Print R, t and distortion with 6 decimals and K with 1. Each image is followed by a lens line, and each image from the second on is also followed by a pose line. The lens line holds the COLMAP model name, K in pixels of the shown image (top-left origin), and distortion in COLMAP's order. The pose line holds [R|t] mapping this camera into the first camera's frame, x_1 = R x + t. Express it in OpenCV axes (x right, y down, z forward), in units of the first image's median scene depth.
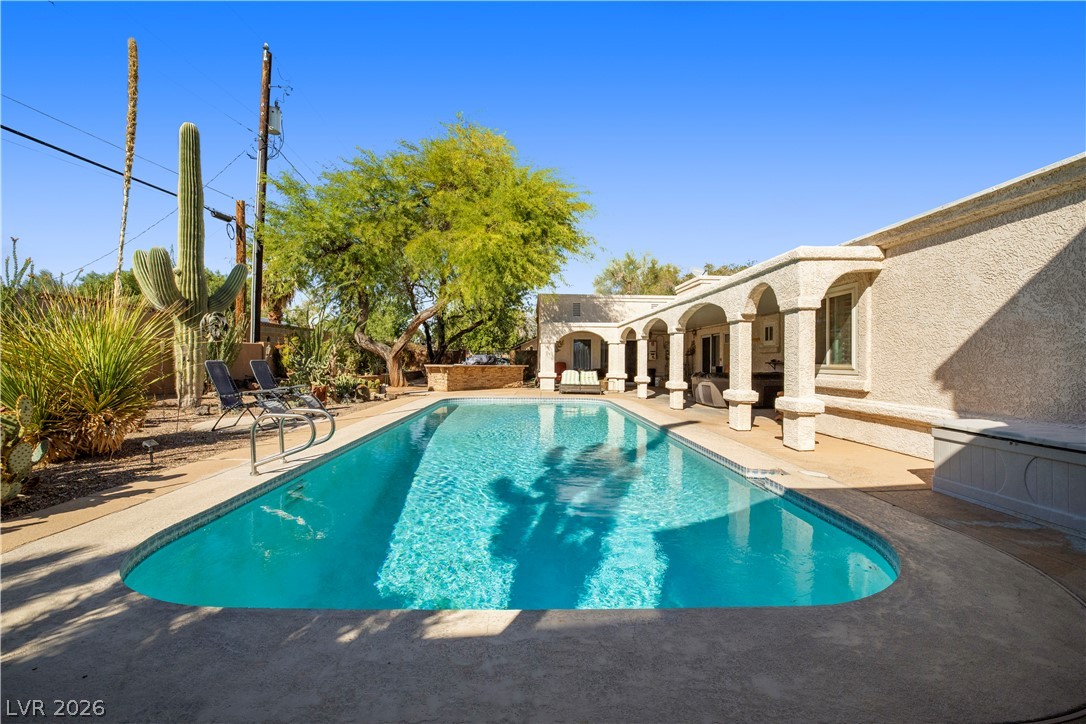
lens RADIAL K [[465.7, 0, 543.0], [0, 465.7, 362.0], [0, 0, 1]] dist [-0.041391, 0.013080]
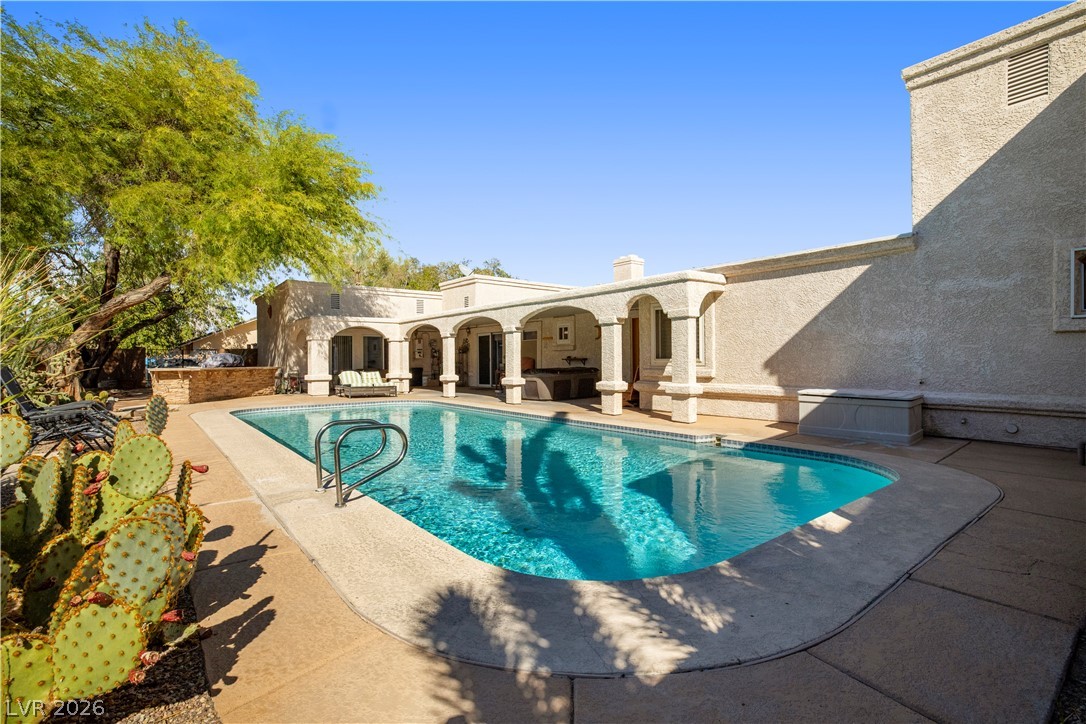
lens RADIAL K [[506.4, 0, 543.0], [0, 506.4, 362.0], [0, 0, 1]] dist [-0.032735, 0.000669]
pose [[0.800156, -0.015987, 0.599579, -0.261260], [0.015022, 0.999865, 0.006612, -0.000230], [-0.599604, 0.003716, 0.800288, 0.031250]]
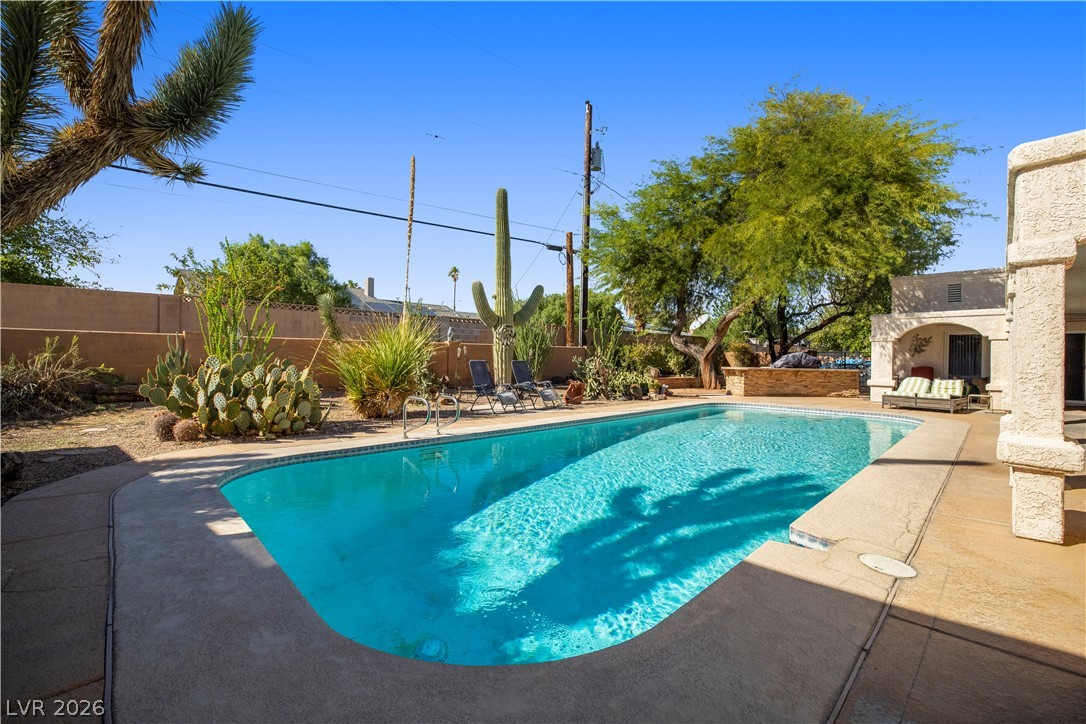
lens RADIAL K [[465.7, 0, 543.0], [0, 465.7, 362.0], [0, 0, 1]] dist [-0.041391, 0.013080]
pose [[0.676390, 0.007345, -0.736507, 0.226838], [-0.011141, 0.999938, -0.000259, 0.000119], [0.736459, 0.008381, 0.676430, 0.098461]]
